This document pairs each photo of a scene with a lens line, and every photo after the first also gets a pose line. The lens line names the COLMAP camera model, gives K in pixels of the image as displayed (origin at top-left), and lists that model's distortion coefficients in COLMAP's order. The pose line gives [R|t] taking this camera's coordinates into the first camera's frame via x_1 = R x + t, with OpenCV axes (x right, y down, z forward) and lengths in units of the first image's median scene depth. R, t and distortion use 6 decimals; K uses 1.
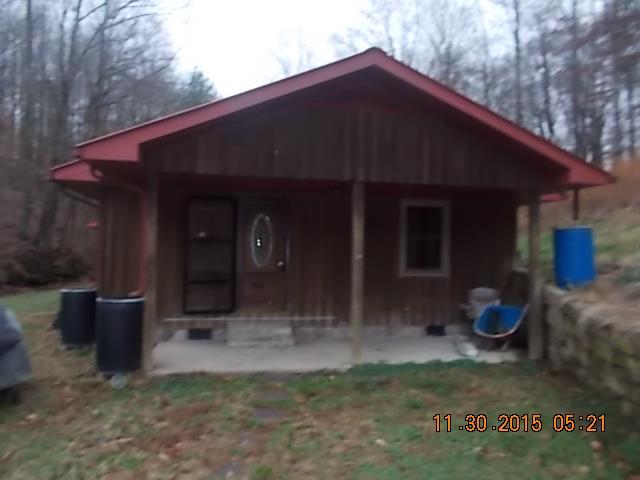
lens RADIAL K [[473.9, 0, 316.6], [0, 473.9, 241.4], [0, 0, 1]] dist [-0.003918, -0.003410]
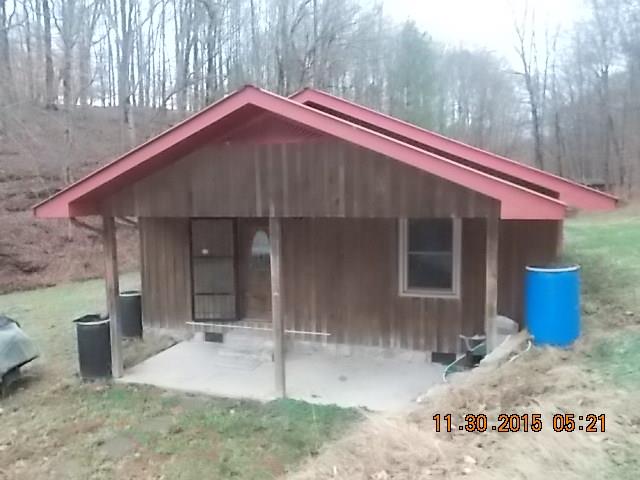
lens RADIAL K [[473.9, 0, 316.6], [0, 473.9, 241.4], [0, 0, 1]] dist [-0.003918, -0.003410]
pose [[0.872202, 0.017962, -0.488817, 0.517624], [0.038512, 0.993702, 0.105231, -0.142547], [0.487628, -0.110608, 0.866017, 0.158901]]
